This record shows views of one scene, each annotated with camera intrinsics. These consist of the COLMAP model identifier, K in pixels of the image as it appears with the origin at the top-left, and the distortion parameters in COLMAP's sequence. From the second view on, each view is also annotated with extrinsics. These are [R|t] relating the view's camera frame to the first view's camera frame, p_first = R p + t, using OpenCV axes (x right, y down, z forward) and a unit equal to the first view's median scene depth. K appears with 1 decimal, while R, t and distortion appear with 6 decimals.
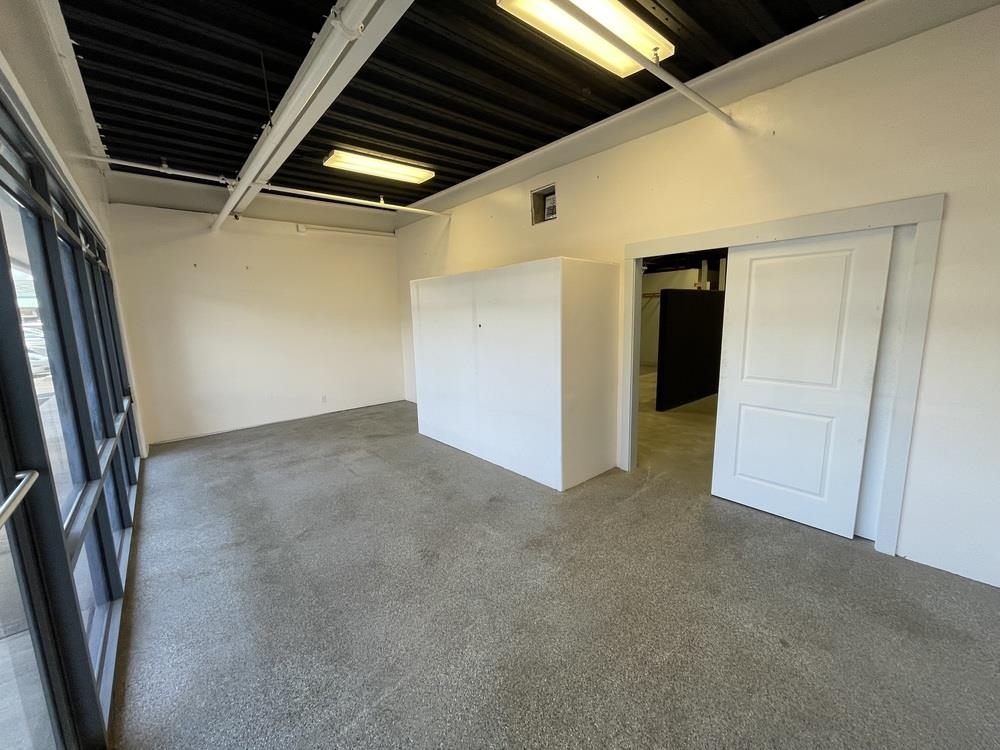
lens RADIAL K [[402.2, 0, 496.8], [0, 402.2, 374.4], [0, 0, 1]] dist [-0.001590, 0.000927]
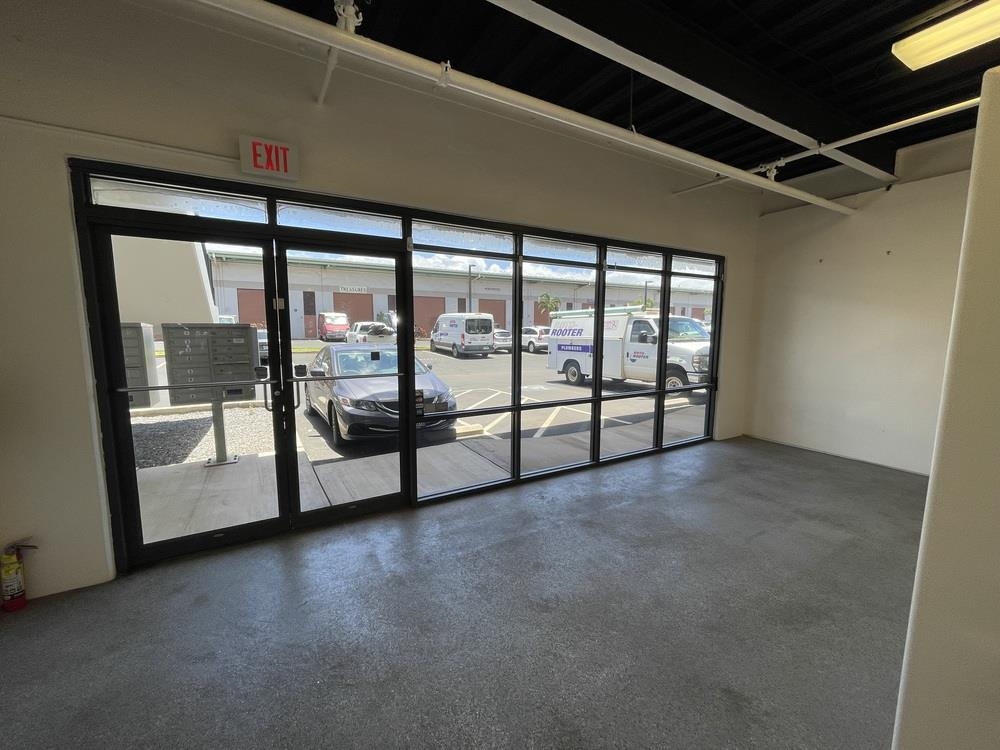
lens RADIAL K [[402.2, 0, 495.0], [0, 402.2, 375.9], [0, 0, 1]] dist [-0.001590, 0.000927]
pose [[-0.169395, 0.145783, -0.974706, 0.351052], [-0.151141, 0.973457, 0.171864, -0.078054], [0.973890, 0.176431, -0.142865, 0.559207]]
